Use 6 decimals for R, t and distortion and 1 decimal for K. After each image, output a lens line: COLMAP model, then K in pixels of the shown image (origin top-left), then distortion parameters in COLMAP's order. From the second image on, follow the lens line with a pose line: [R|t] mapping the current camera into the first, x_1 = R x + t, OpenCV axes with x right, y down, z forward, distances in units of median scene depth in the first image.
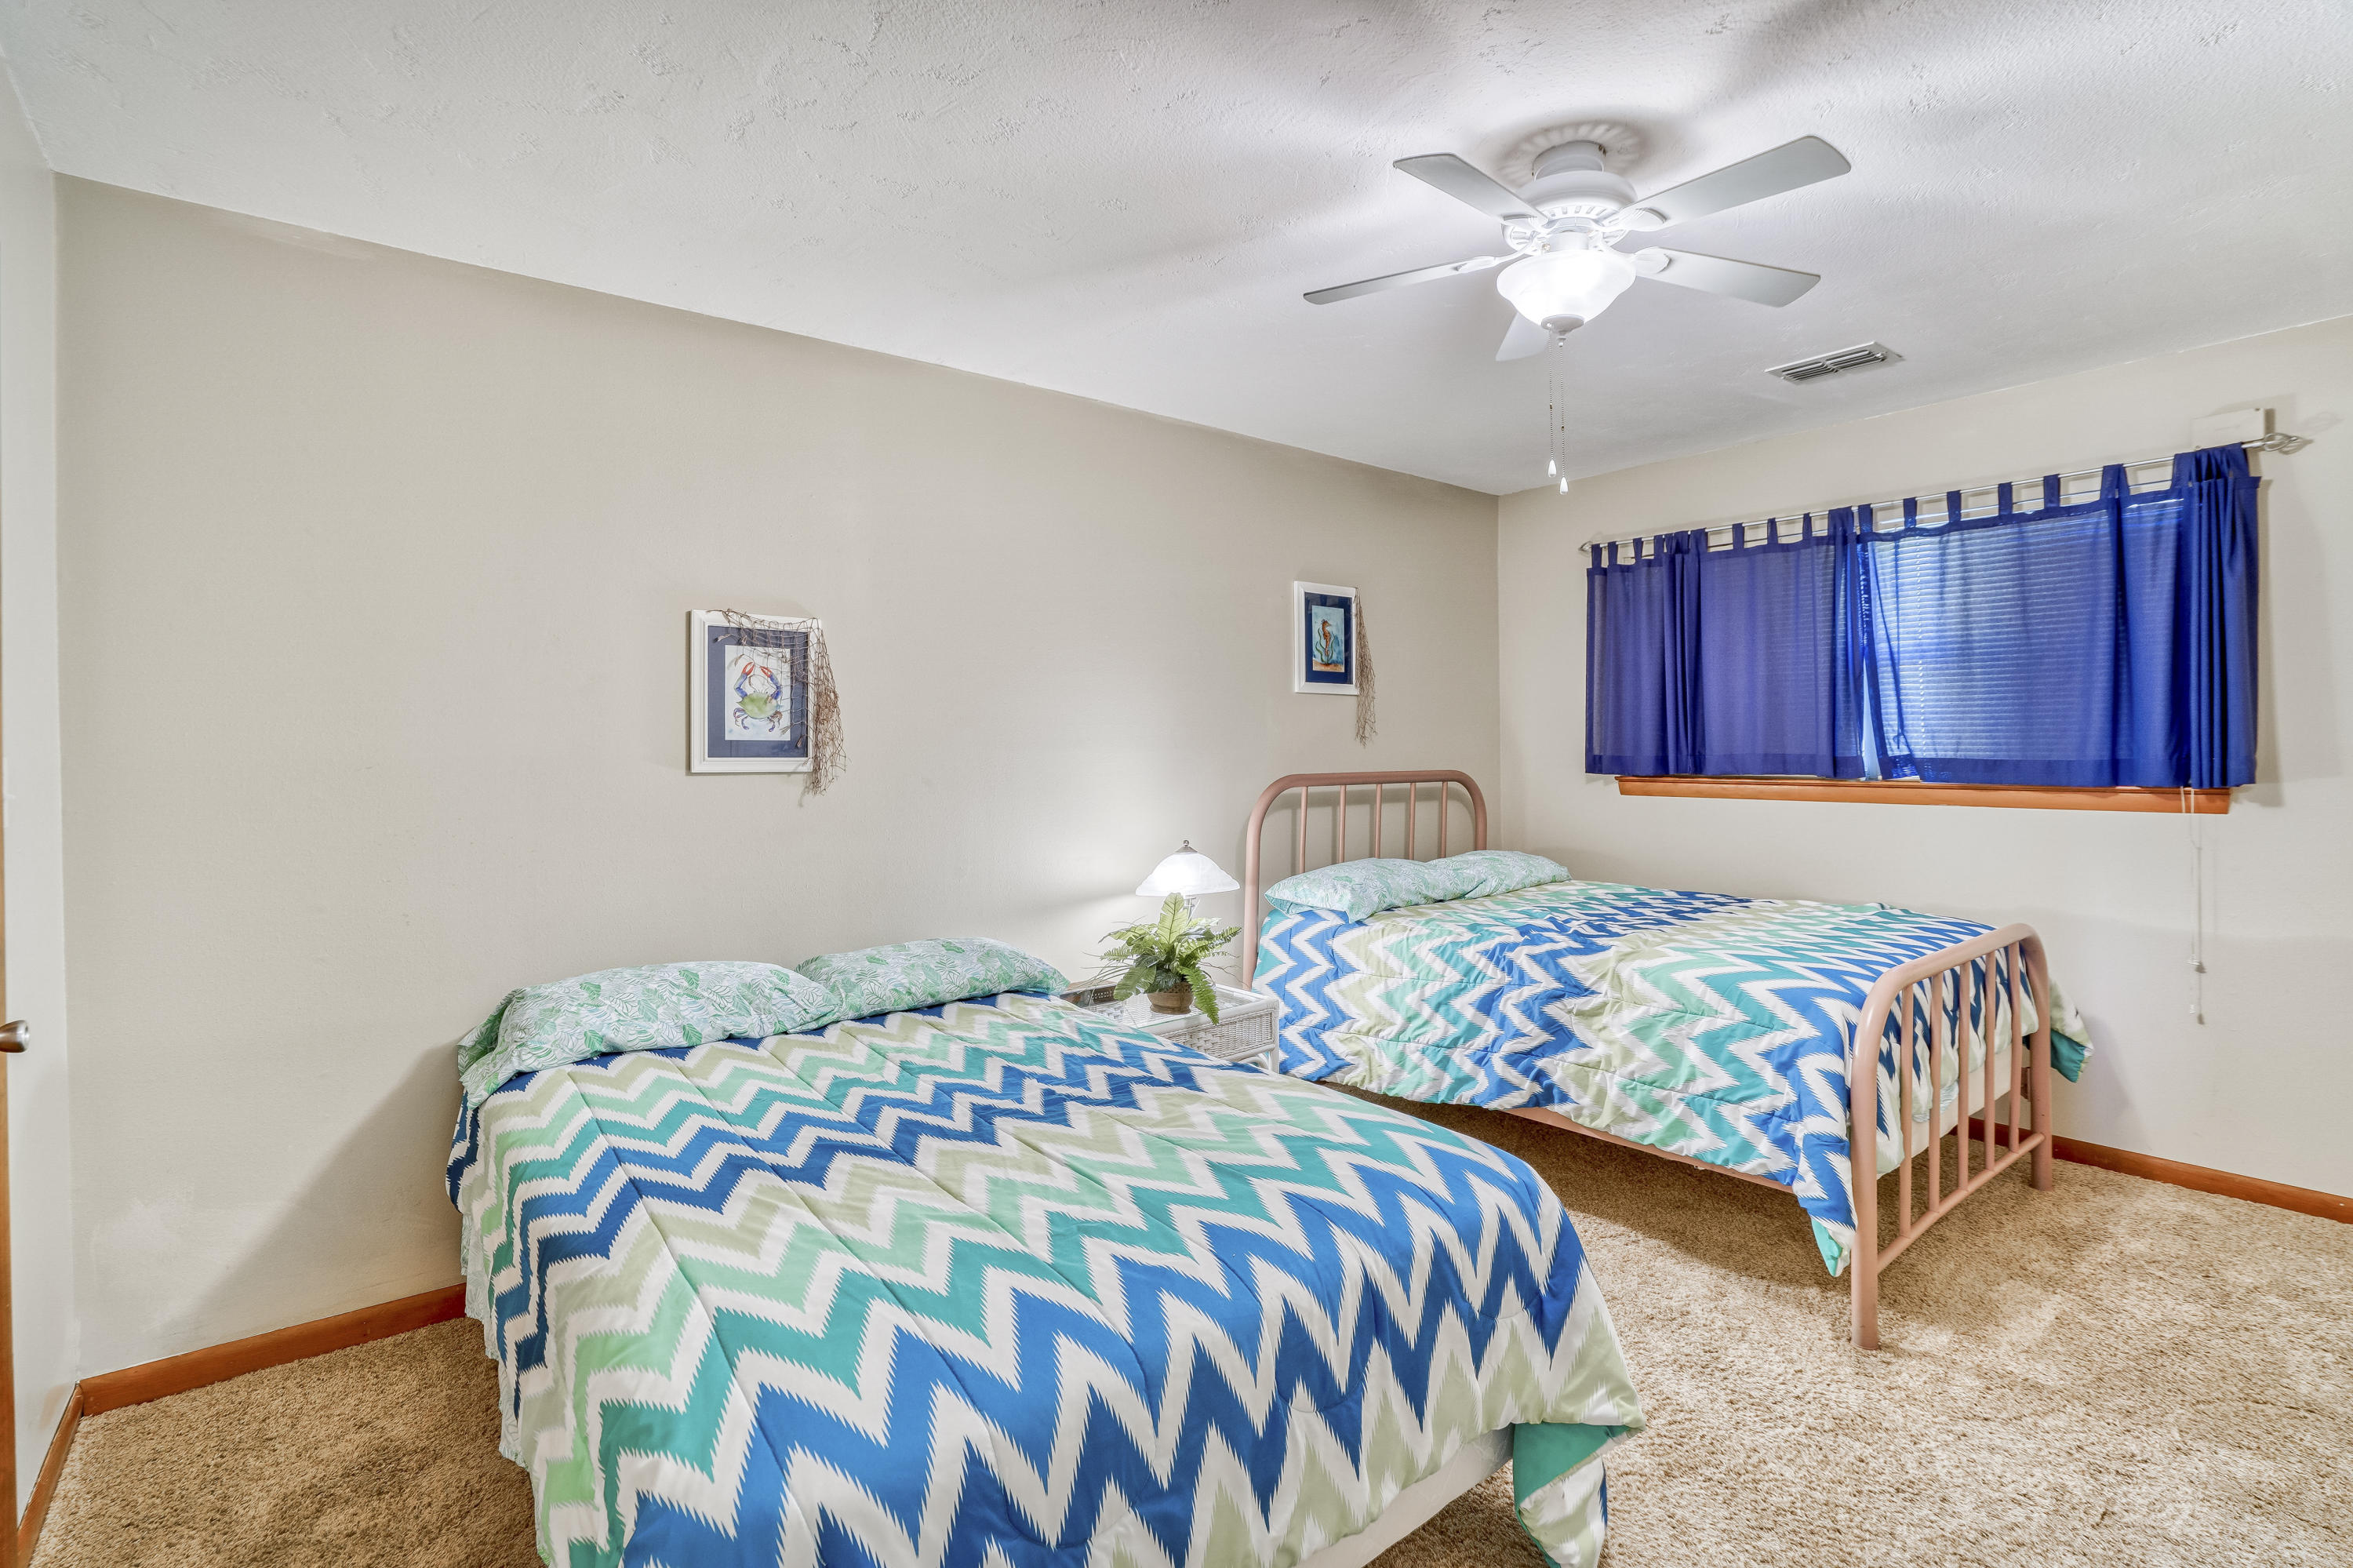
lens RADIAL K [[1109.0, 0, 1163.2], [0, 1109.0, 752.3], [0, 0, 1]] dist [-0.013705, 0.000984]
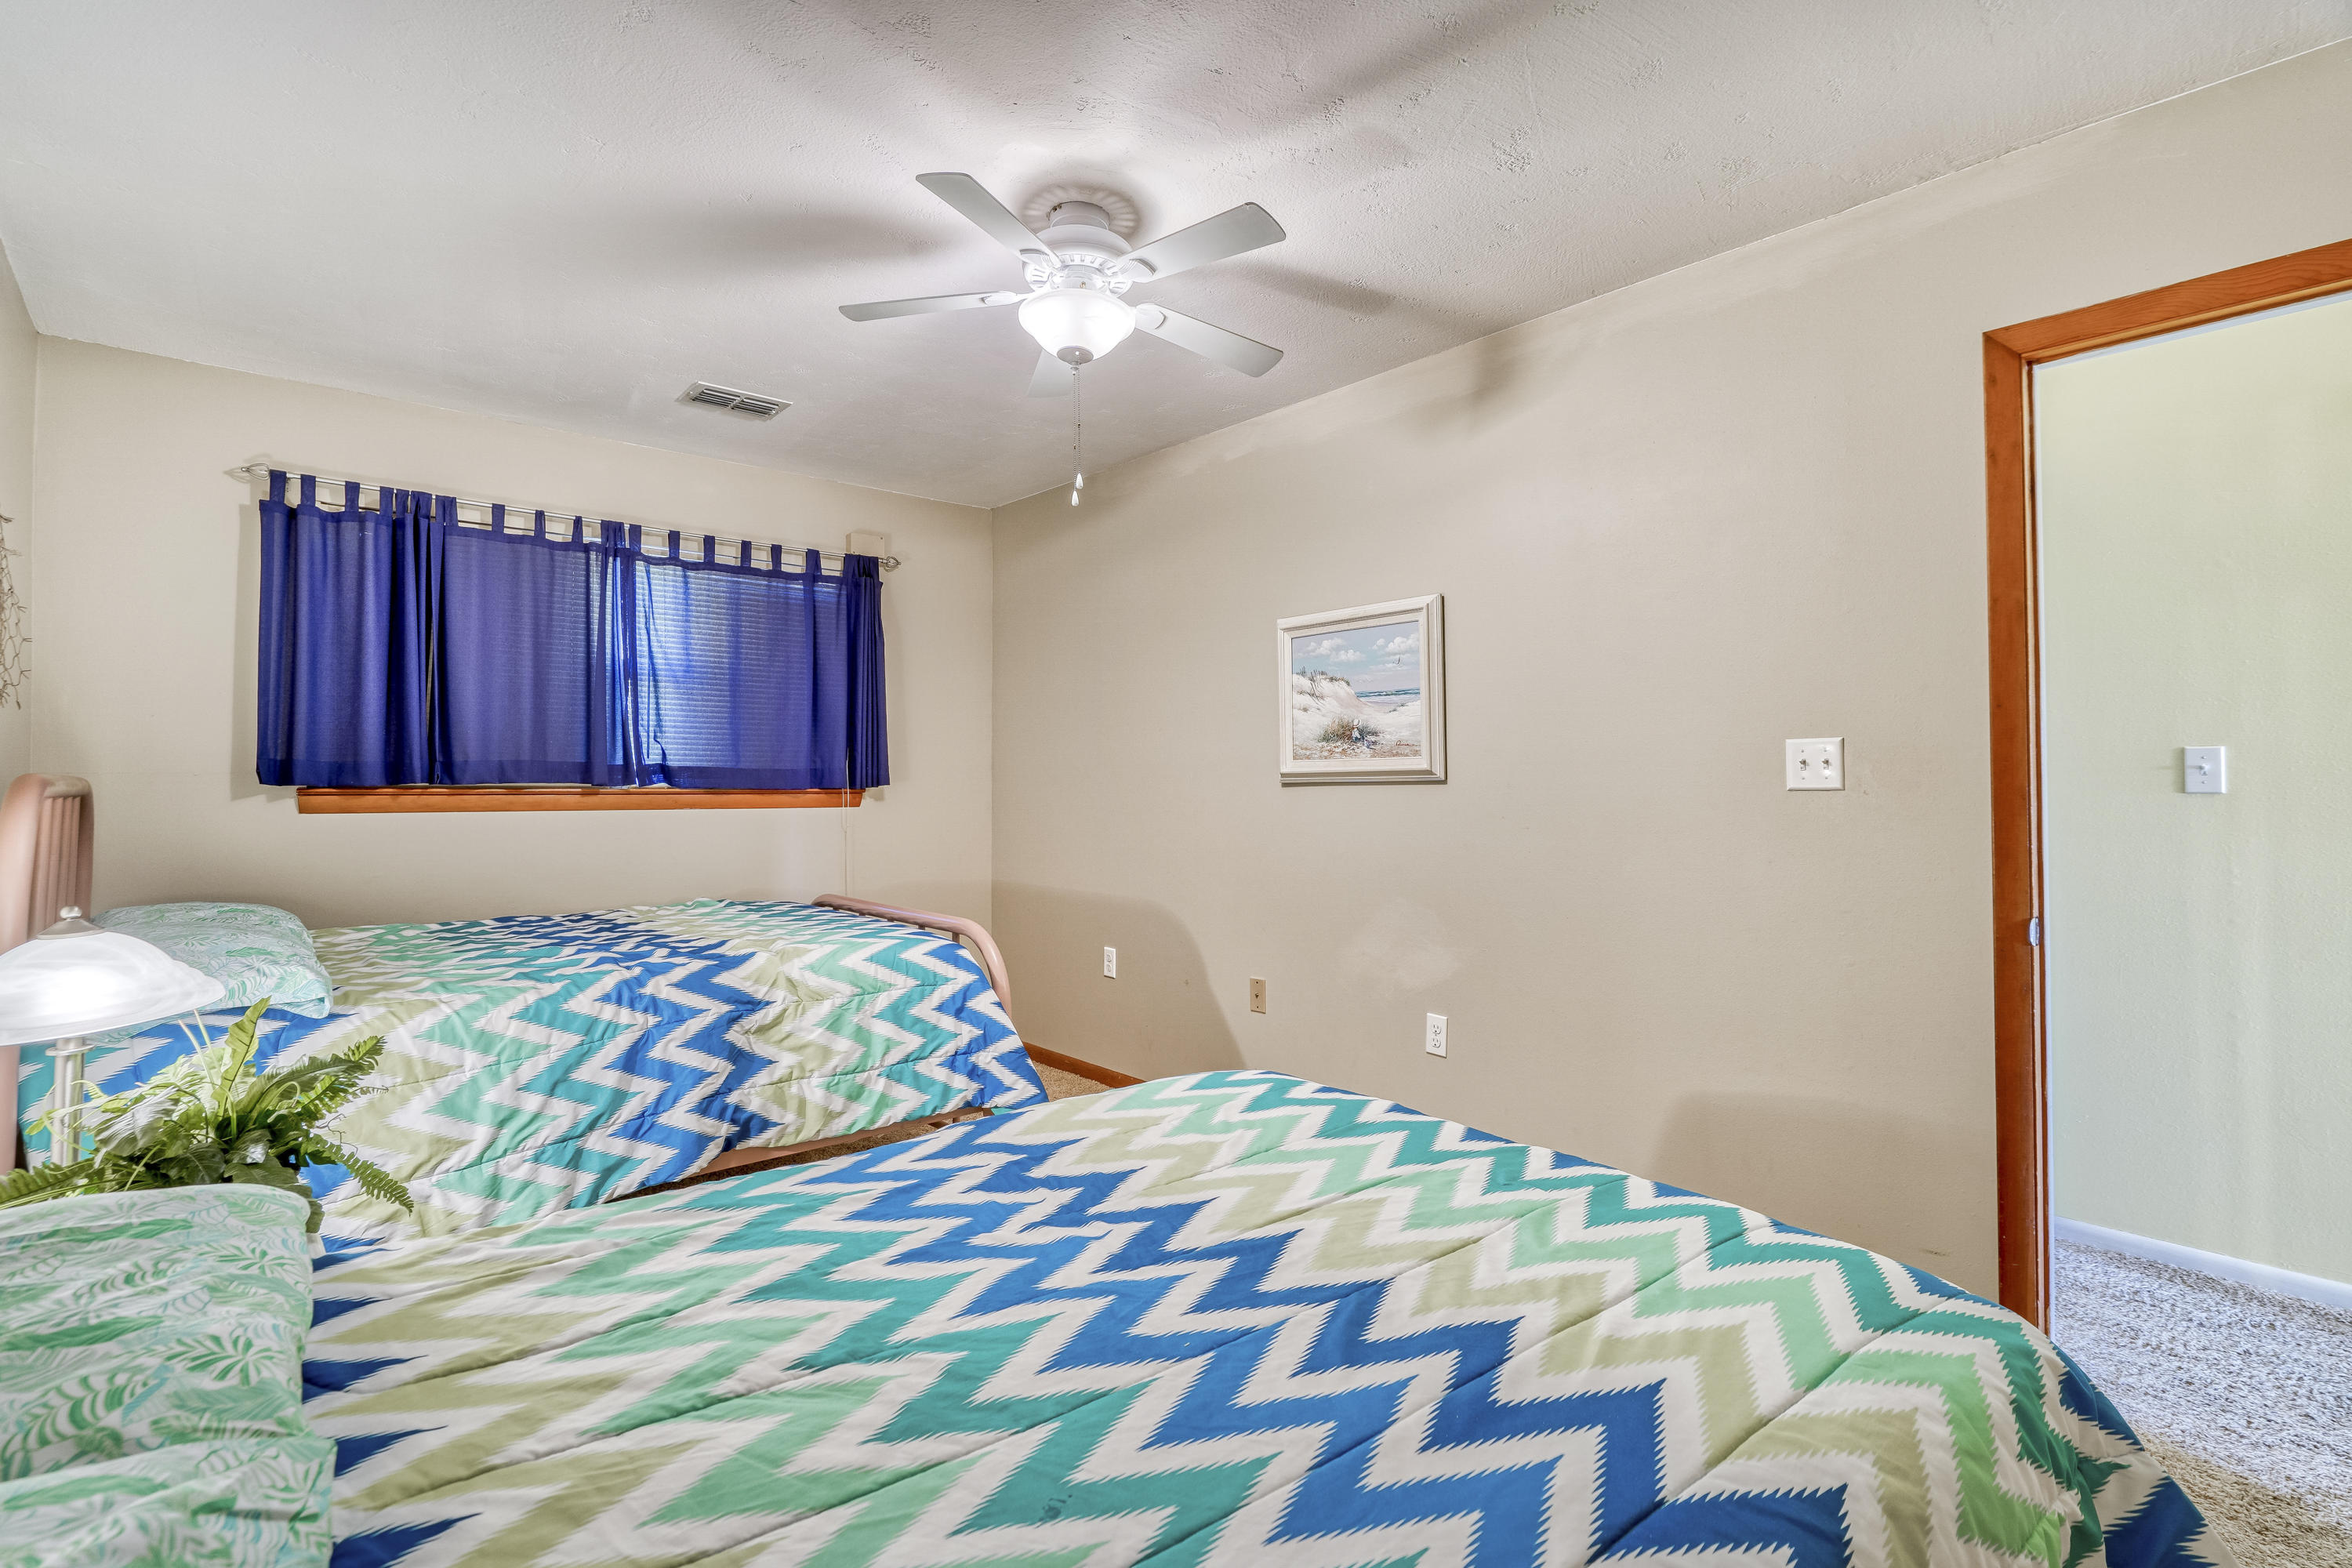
lens RADIAL K [[1108.5, 0, 1162.7], [0, 1108.5, 752.4], [0, 0, 1]] dist [-0.013705, 0.000984]
pose [[-0.039420, 0.037588, 0.998516, -0.509413], [0.002748, 0.999293, -0.037508, 0.039389], [-0.999219, 0.001266, -0.039496, 0.646781]]
